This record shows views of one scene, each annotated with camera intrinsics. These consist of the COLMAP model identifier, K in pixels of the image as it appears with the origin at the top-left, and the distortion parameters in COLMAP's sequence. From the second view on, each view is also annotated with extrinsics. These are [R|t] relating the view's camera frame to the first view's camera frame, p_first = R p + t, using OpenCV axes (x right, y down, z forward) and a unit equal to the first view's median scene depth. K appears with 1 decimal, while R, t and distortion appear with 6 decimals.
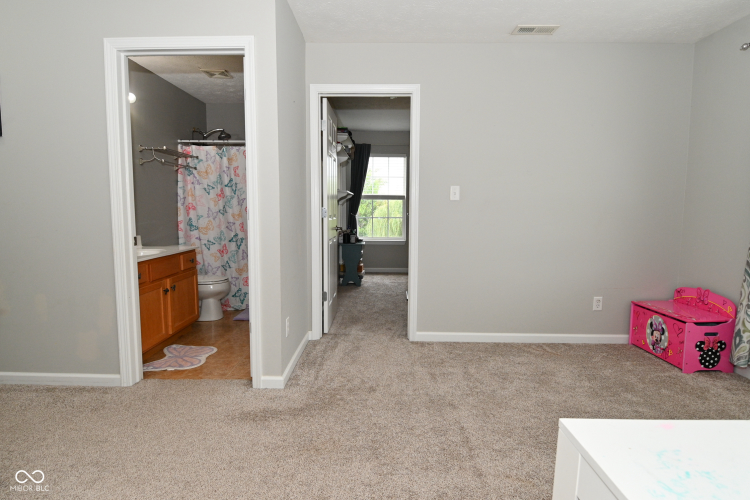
lens RADIAL K [[393.9, 0, 377.3], [0, 393.9, 246.7], [0, 0, 1]] dist [-0.000171, -0.014252]
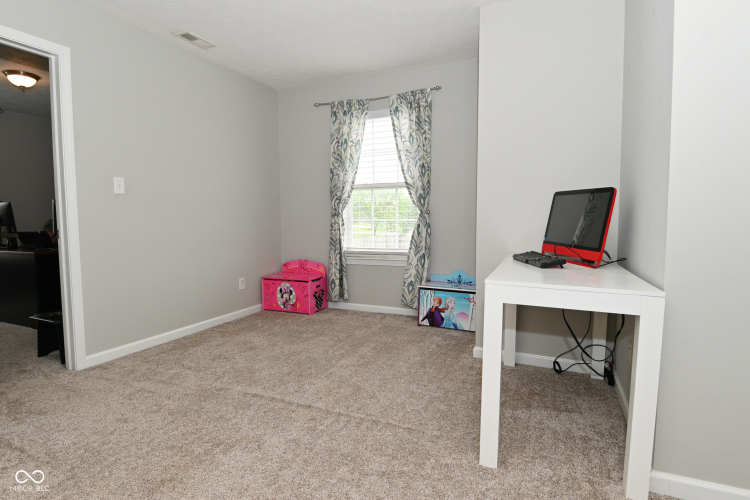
lens RADIAL K [[393.9, 0, 375.4], [0, 393.9, 247.8], [0, 0, 1]] dist [-0.000171, -0.014252]
pose [[0.384729, -0.080443, 0.919518, -0.456860], [0.095912, 0.994286, 0.046854, 0.019029], [-0.918033, 0.070167, 0.390246, 0.157845]]
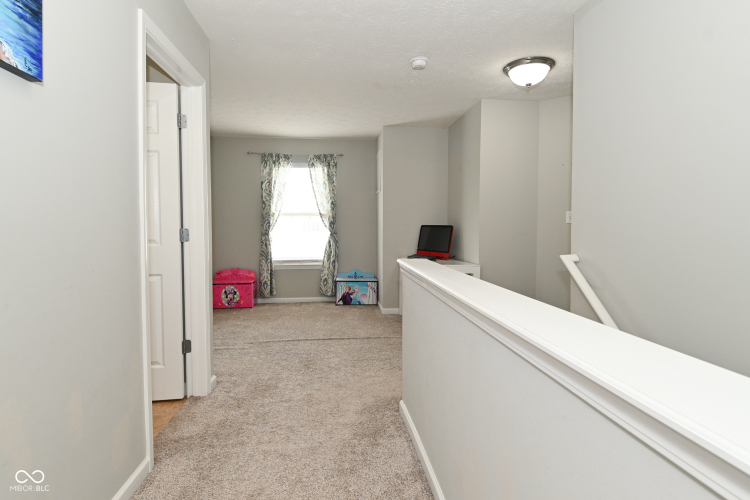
lens RADIAL K [[393.9, 0, 376.8], [0, 393.9, 249.6], [0, 0, 1]] dist [-0.000171, -0.014252]
pose [[-0.138493, -0.059378, 0.988582, -1.230225], [0.092856, 0.993025, 0.072653, -0.063216], [-0.986001, 0.101858, -0.132013, 0.573661]]
